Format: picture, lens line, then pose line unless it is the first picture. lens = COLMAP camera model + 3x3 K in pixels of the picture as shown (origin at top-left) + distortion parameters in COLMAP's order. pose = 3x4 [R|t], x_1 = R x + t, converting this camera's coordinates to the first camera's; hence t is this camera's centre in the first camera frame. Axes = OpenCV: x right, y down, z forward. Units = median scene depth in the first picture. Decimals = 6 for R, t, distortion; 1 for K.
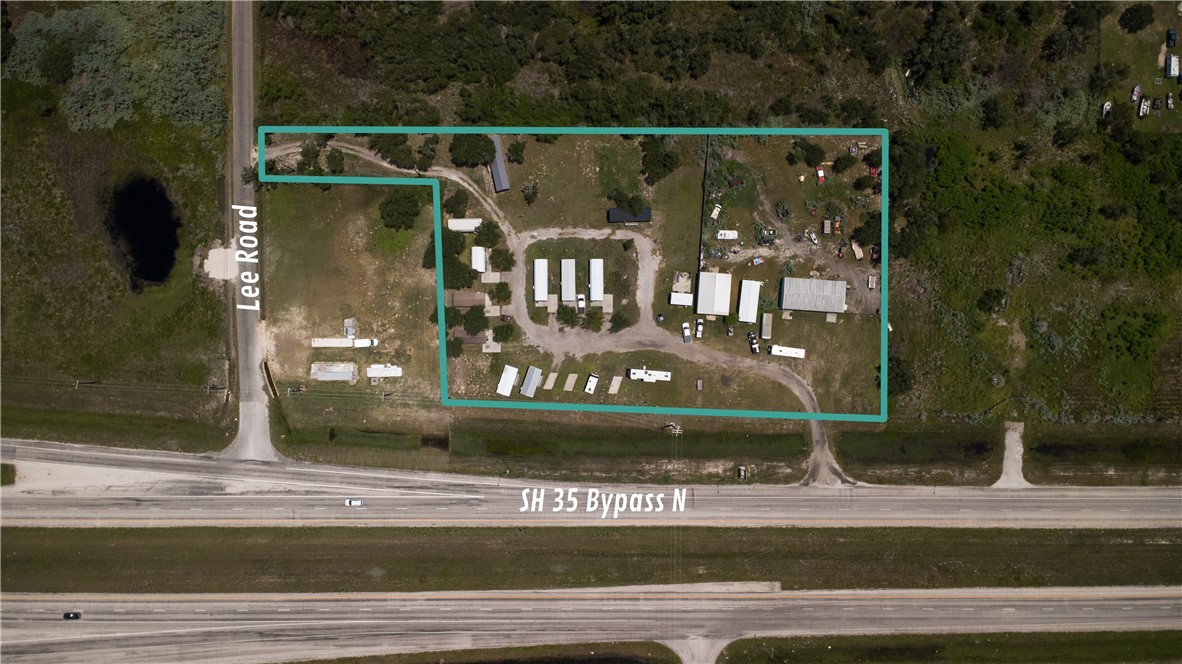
lens RADIAL K [[844.2, 0, 591.0], [0, 844.2, 332.0], [0, 0, 1]] dist [0.011703, 0.002928]
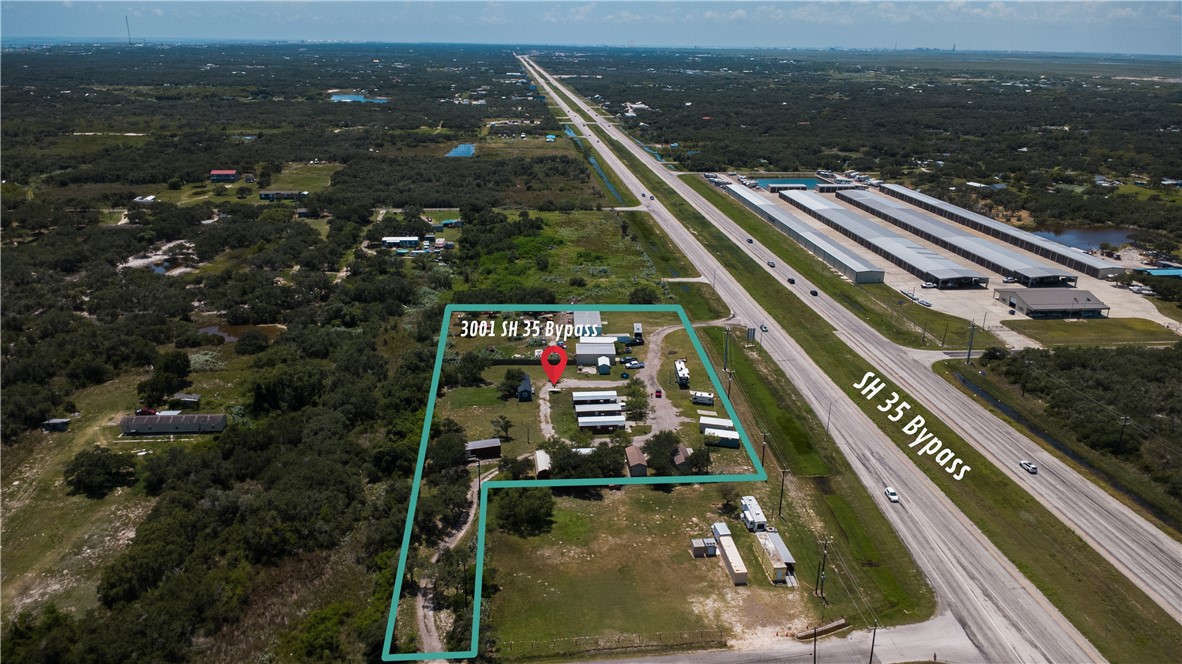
lens RADIAL K [[829.1, 0, 591.0], [0, 829.1, 332.0], [0, 0, 1]] dist [0.026211, -0.036028]
pose [[-0.103701, -0.340666, 0.934448, -0.830746], [0.994603, -0.032468, 0.098540, -0.153599], [-0.003230, 0.939624, 0.342195, 0.610548]]
